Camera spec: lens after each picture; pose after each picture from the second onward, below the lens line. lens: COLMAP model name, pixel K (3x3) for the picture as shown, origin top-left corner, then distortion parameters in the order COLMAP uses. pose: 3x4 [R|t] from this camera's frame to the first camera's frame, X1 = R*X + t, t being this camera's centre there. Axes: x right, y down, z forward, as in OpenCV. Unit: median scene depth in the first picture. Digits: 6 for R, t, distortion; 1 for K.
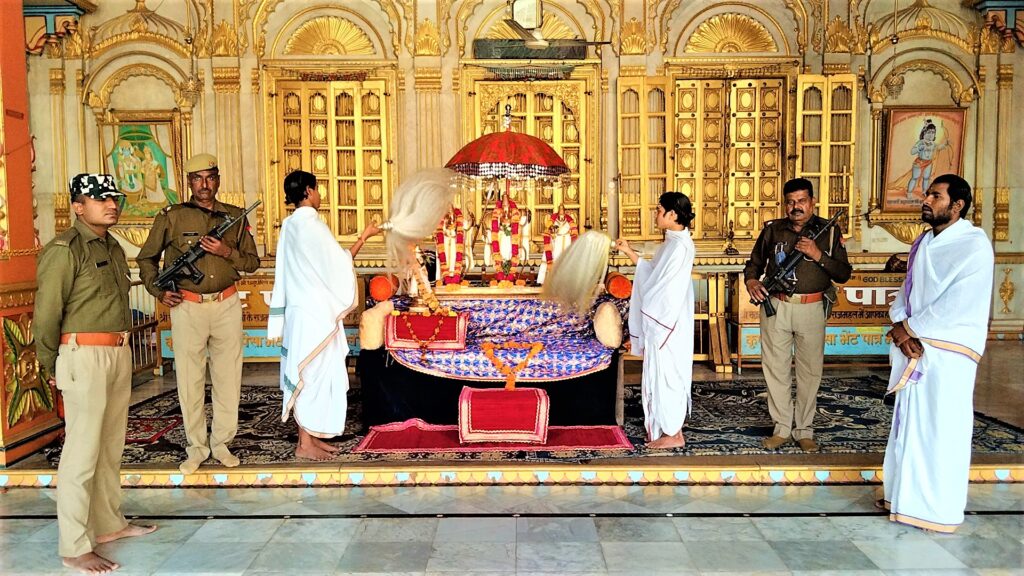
lens RADIAL K [[811.3, 0, 512.0], [0, 811.3, 288.0], [0, 0, 1]] dist [0.076340, -0.191361]
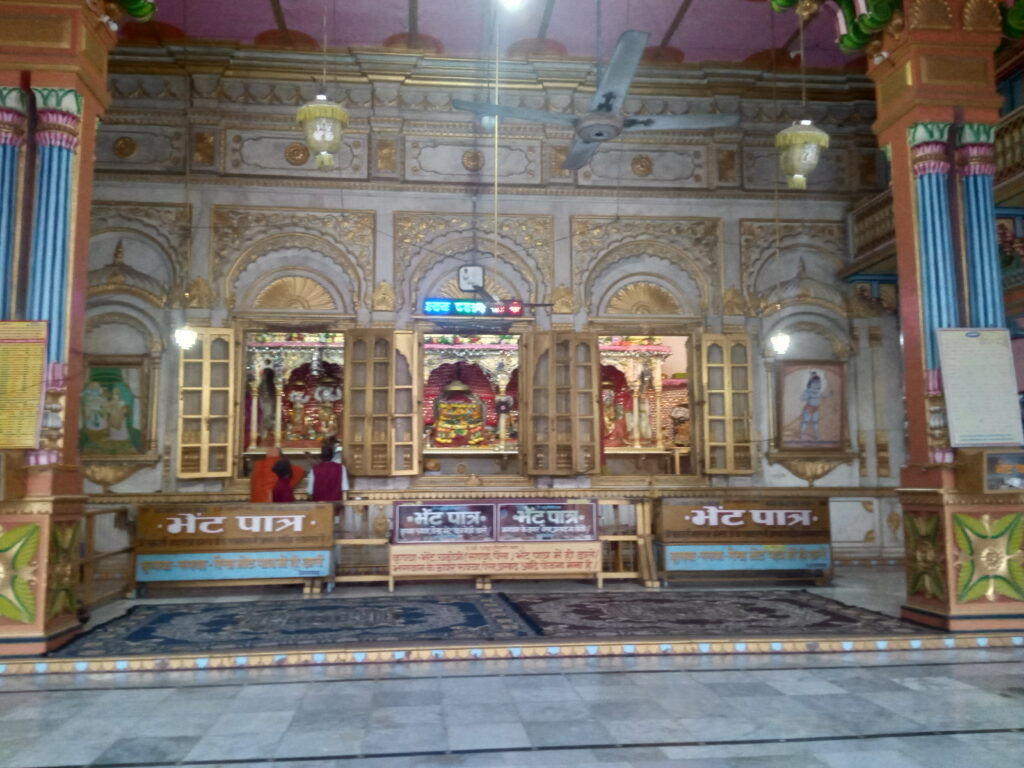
lens RADIAL K [[846.3, 0, 508.2], [0, 846.3, 382.1], [0, 0, 1]] dist [0.093741, -0.133333]
pose [[0.994374, 0.011485, 0.105301, -0.054378], [0.009083, 0.981198, -0.192792, 0.040659], [-0.105536, 0.192664, 0.975573, -0.149994]]
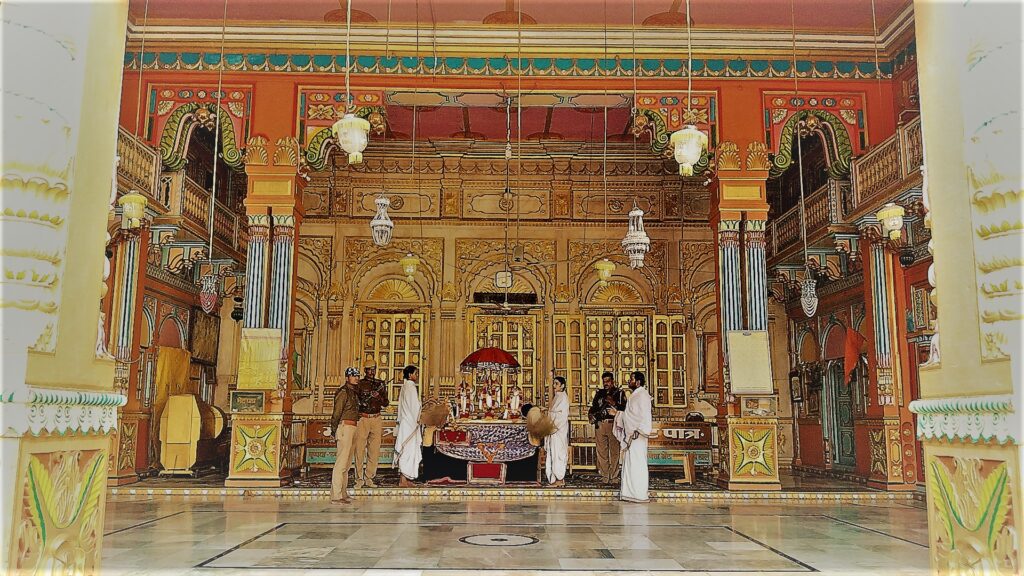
lens RADIAL K [[797.9, 0, 512.0], [0, 797.9, 288.0], [0, 0, 1]] dist [0.171457, -0.431232]
pose [[0.999761, 0.016236, 0.014629, 0.010917], [-0.012414, 0.972797, -0.231326, 0.095150], [-0.017987, 0.231090, 0.972766, -0.734070]]
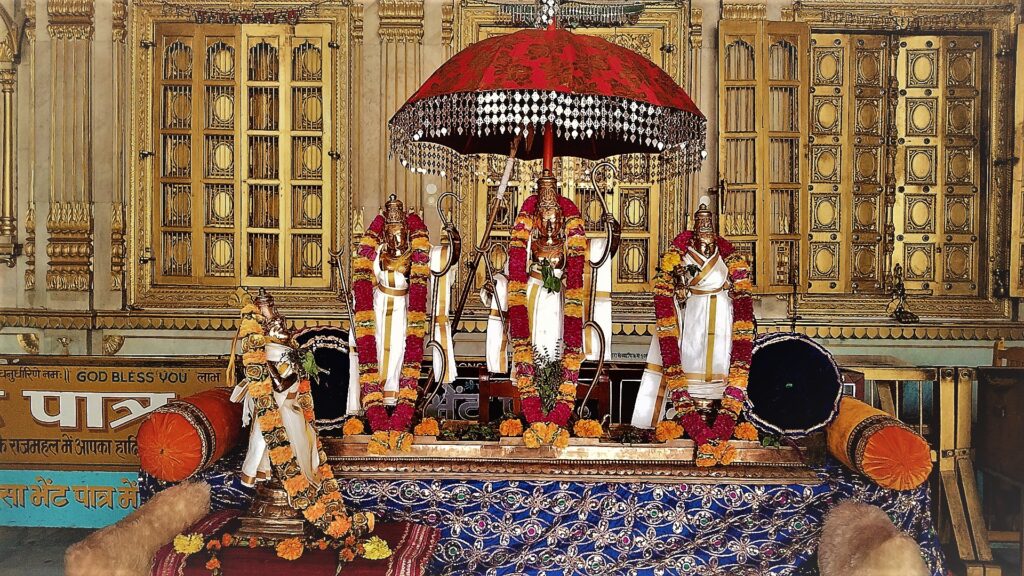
lens RADIAL K [[811.3, 0, 512.0], [0, 811.3, 288.0], [0, 0, 1]] dist [0.076340, -0.191361]
pose [[0.999786, 0.019110, -0.007958, -0.012970], [-0.019488, 0.998530, -0.050569, -0.030418], [0.006979, 0.050714, 0.998689, 0.410126]]
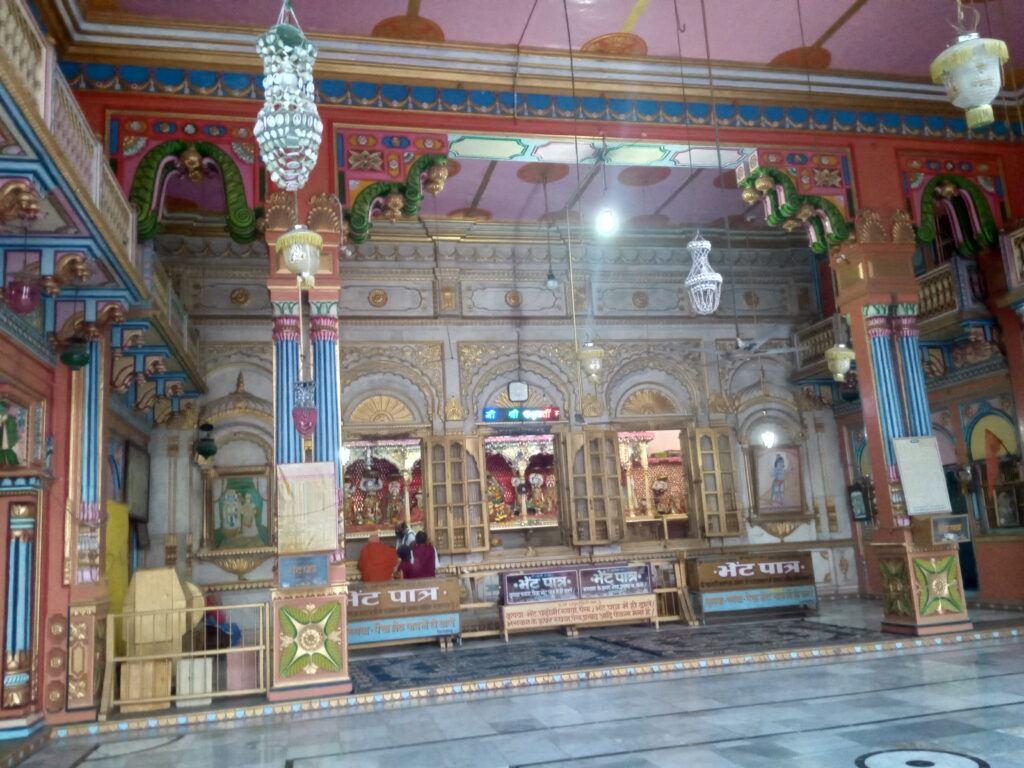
lens RADIAL K [[845.0, 0, 519.7], [0, 845.0, 385.1], [0, 0, 1]] dist [0.099240, -0.148731]
pose [[0.971016, -0.012409, 0.238694, -0.345274], [0.074988, 0.964047, -0.254933, 0.041968], [-0.226949, 0.265443, 0.937035, -0.432901]]
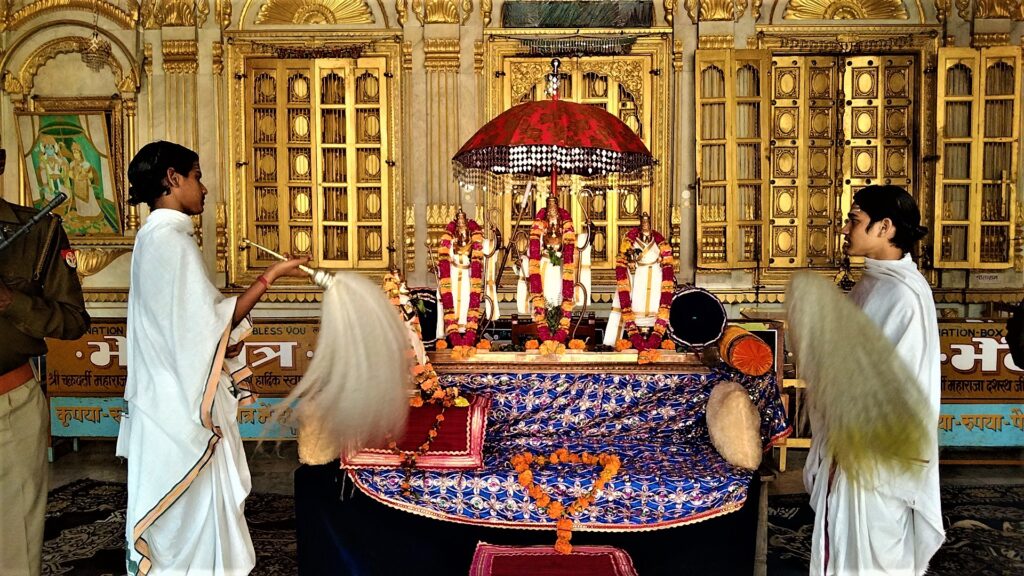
lens RADIAL K [[811.3, 0, 512.0], [0, 811.3, 288.0], [0, 0, 1]] dist [0.076340, -0.191361]
pose [[0.999384, 0.006744, -0.034428, -0.010785], [-0.007672, 0.999609, -0.026896, -0.019921], [0.034233, 0.027144, 0.999045, 0.252842]]
